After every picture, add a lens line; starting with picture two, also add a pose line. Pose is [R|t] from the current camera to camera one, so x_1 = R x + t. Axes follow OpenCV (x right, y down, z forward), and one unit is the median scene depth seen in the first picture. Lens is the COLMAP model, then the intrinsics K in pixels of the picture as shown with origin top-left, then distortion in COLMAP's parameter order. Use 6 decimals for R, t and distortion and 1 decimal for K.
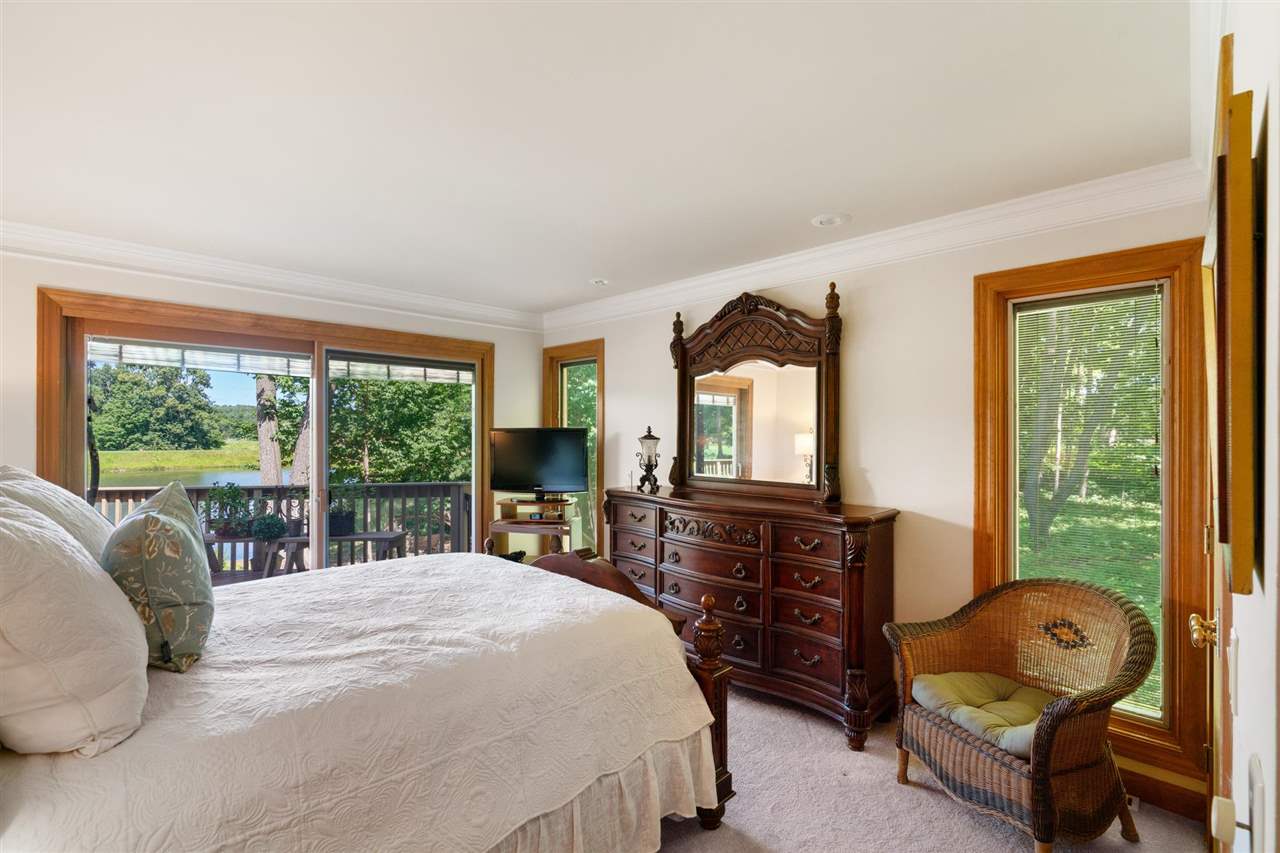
lens RADIAL K [[567.5, 0, 642.3], [0, 567.5, 434.4], [0, 0, 1]] dist [-0.000750, 0.000178]
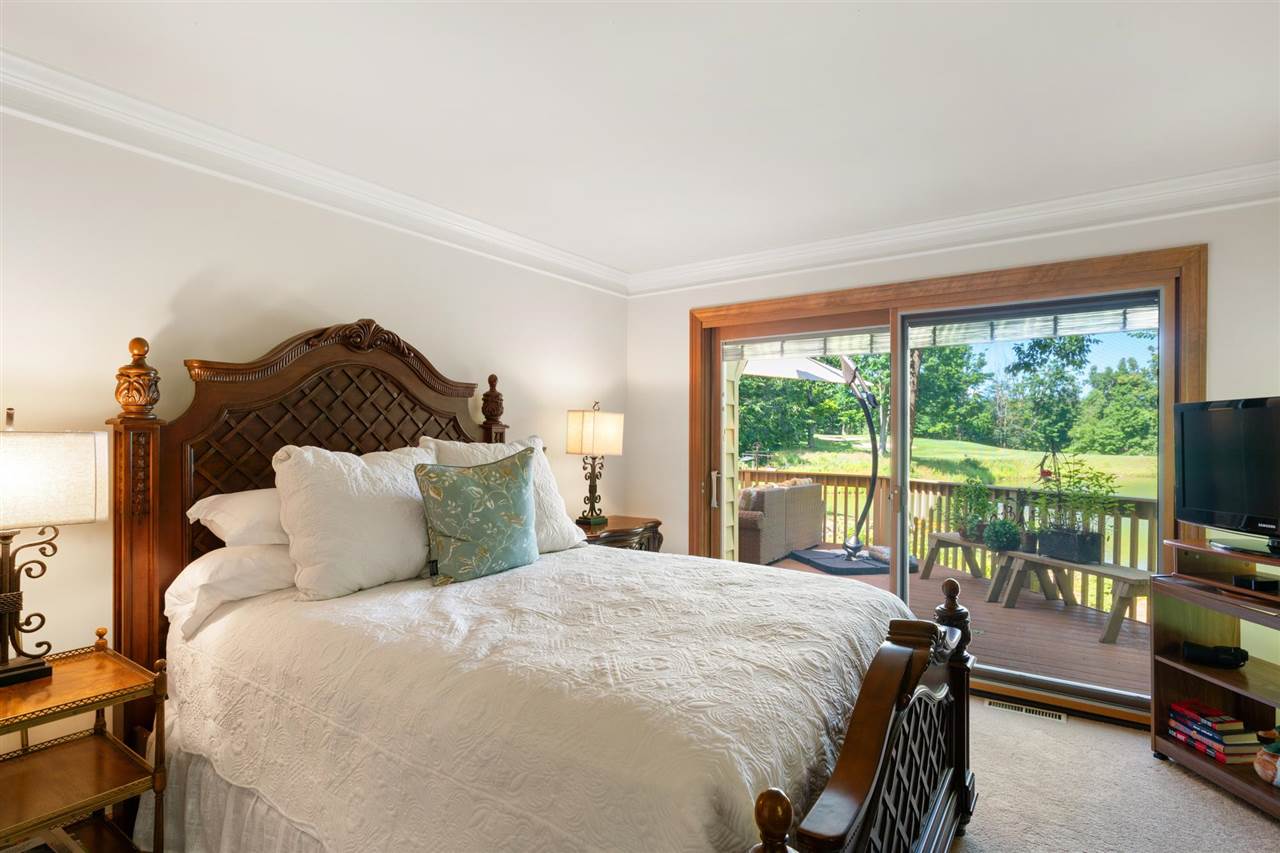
lens RADIAL K [[642.3, 0, 647.5], [0, 642.3, 438.6], [0, 0, 1]] dist [0.000521, 0.000237]
pose [[0.185059, 0.001491, -0.982726, 0.311333], [-0.001704, 0.999998, 0.001197, 0.029948], [0.982726, 0.001454, 0.185062, 0.502223]]
